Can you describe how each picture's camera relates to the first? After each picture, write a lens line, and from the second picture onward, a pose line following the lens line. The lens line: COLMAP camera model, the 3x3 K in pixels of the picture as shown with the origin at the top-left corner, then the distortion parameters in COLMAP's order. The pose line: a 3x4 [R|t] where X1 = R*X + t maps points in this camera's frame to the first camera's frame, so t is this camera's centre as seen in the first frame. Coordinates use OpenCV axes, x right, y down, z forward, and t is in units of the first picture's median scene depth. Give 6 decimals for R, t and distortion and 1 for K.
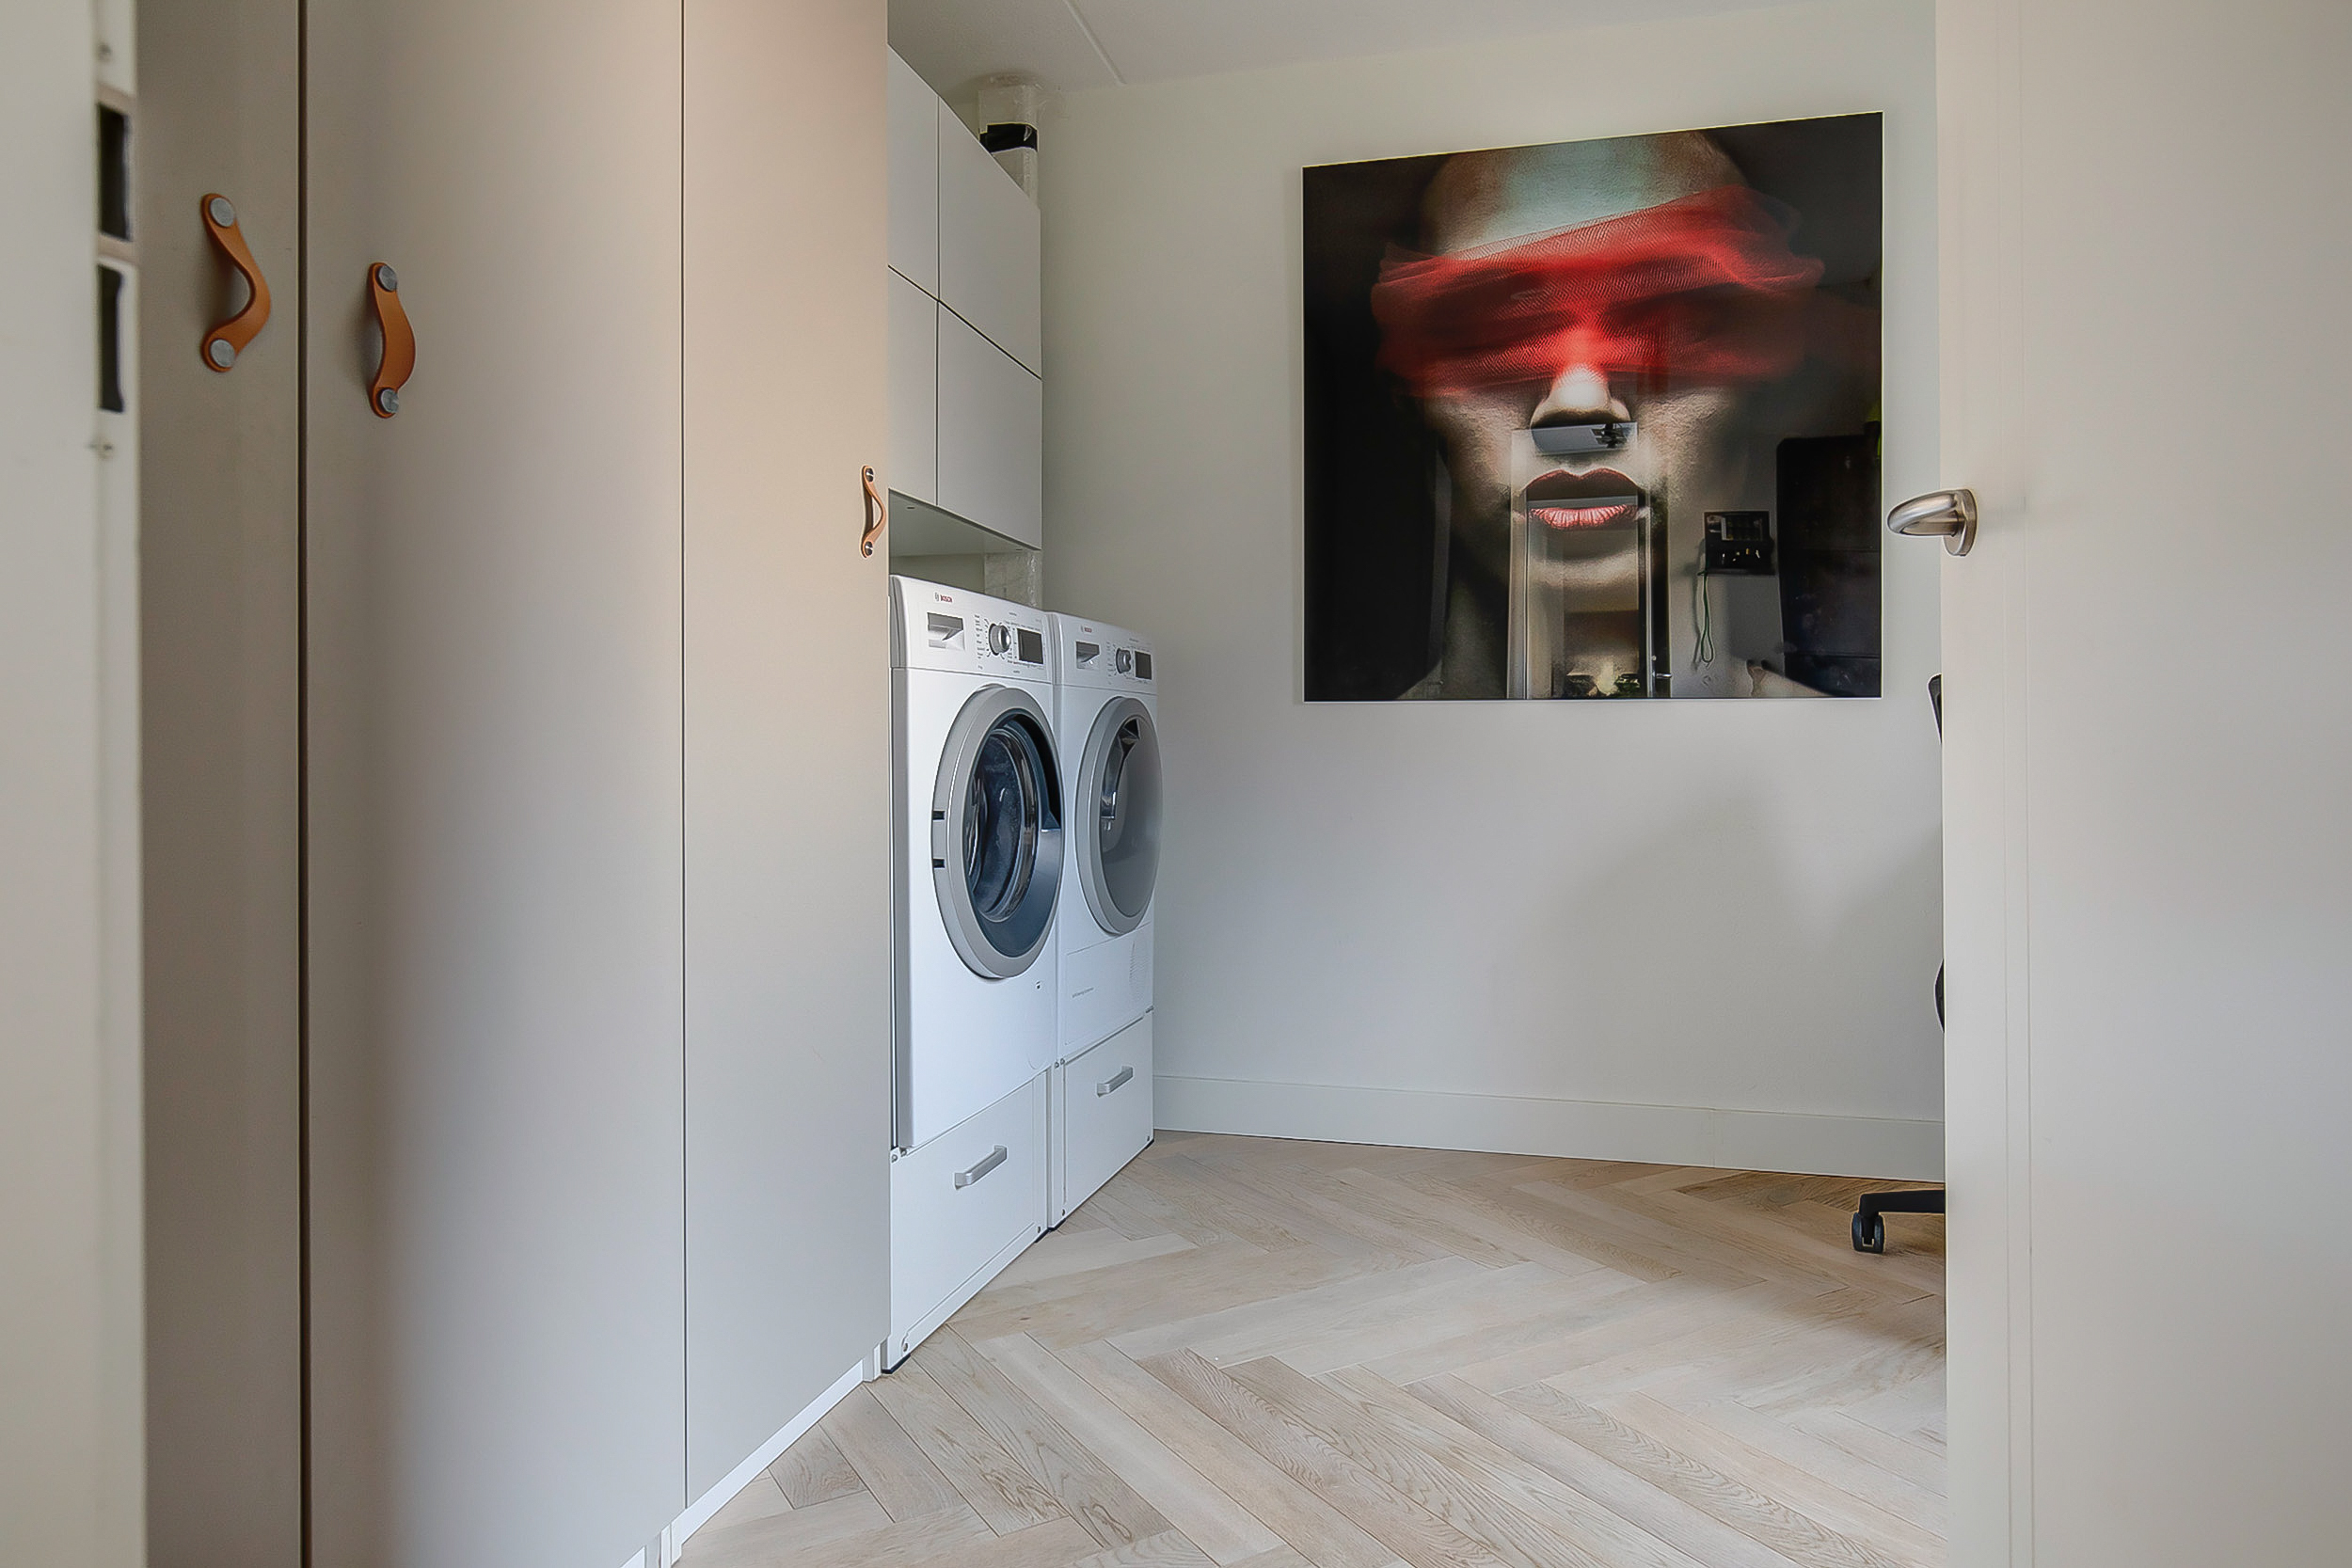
lens RADIAL K [[1494.5, 0, 1179.8], [0, 1494.5, 773.3], [0, 0, 1]] dist [-0.001051, -0.000066]
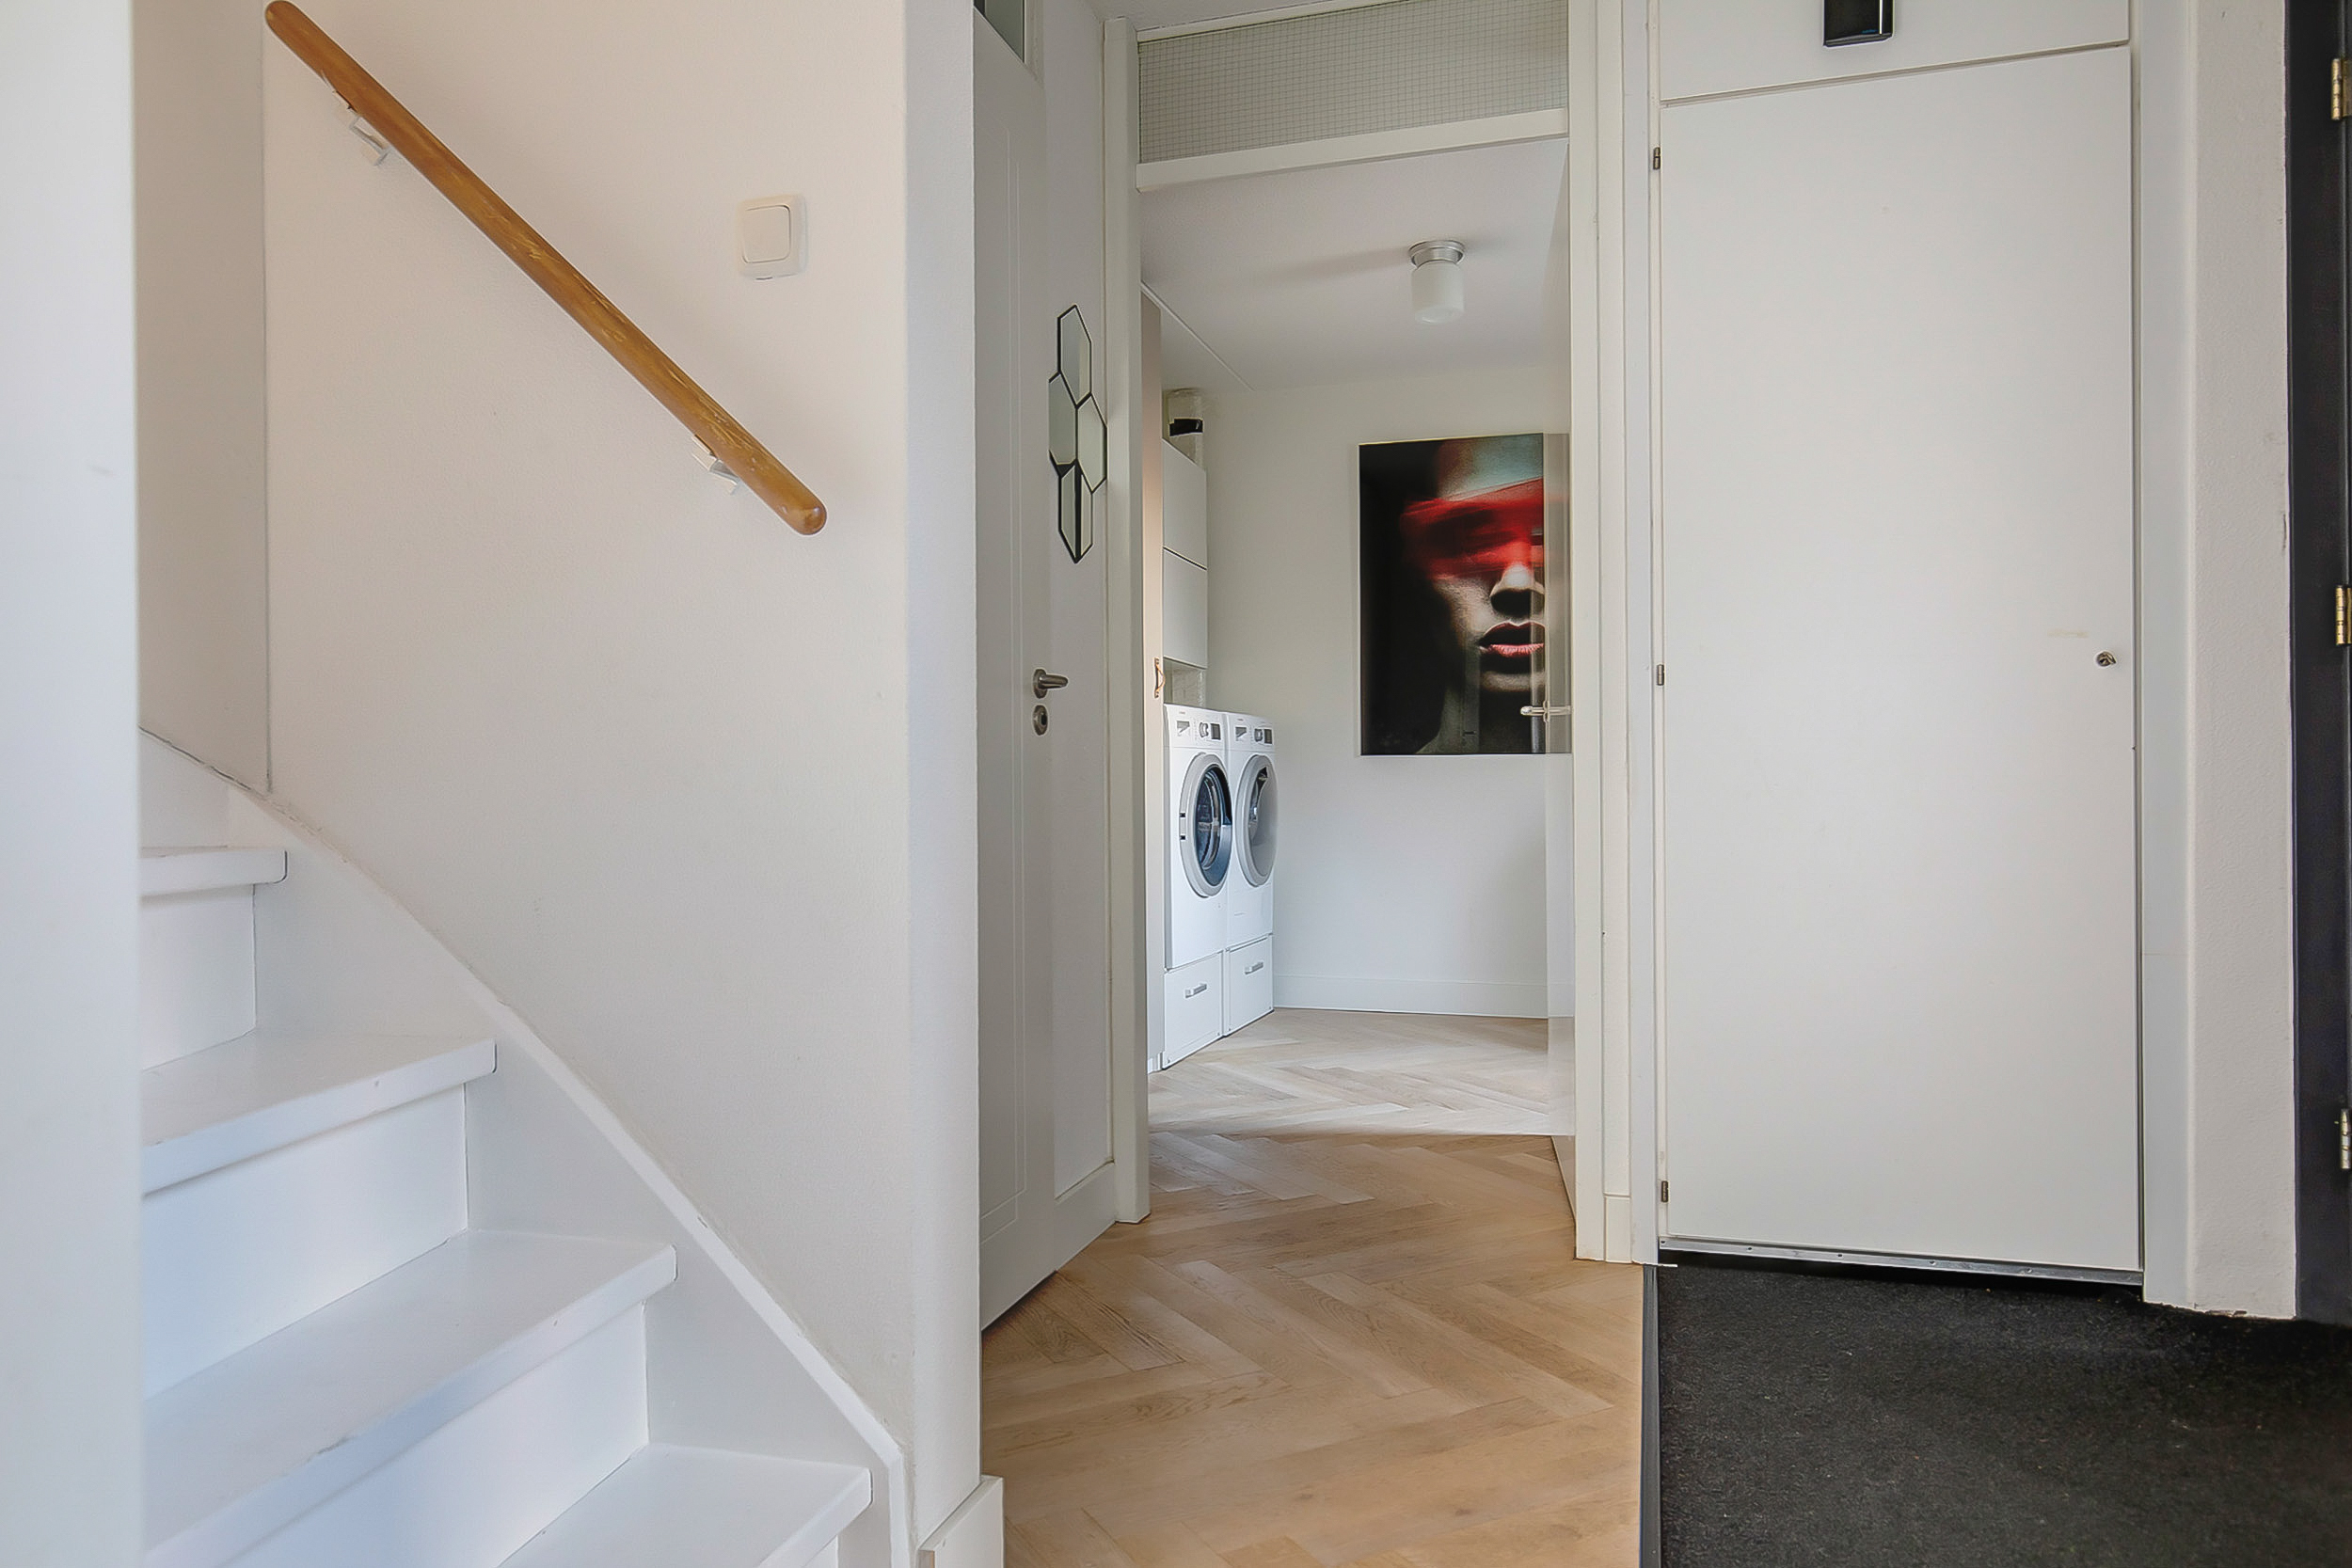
lens RADIAL K [[1550.0, 0, 1171.3], [0, 1550.0, 801.2], [0, 0, 1]] dist [0.002741, 0.000022]
pose [[0.998555, -0.001686, -0.053714, -0.040577], [0.001438, 0.999988, -0.004655, 0.012925], [0.053721, 0.004571, 0.998546, -0.845184]]
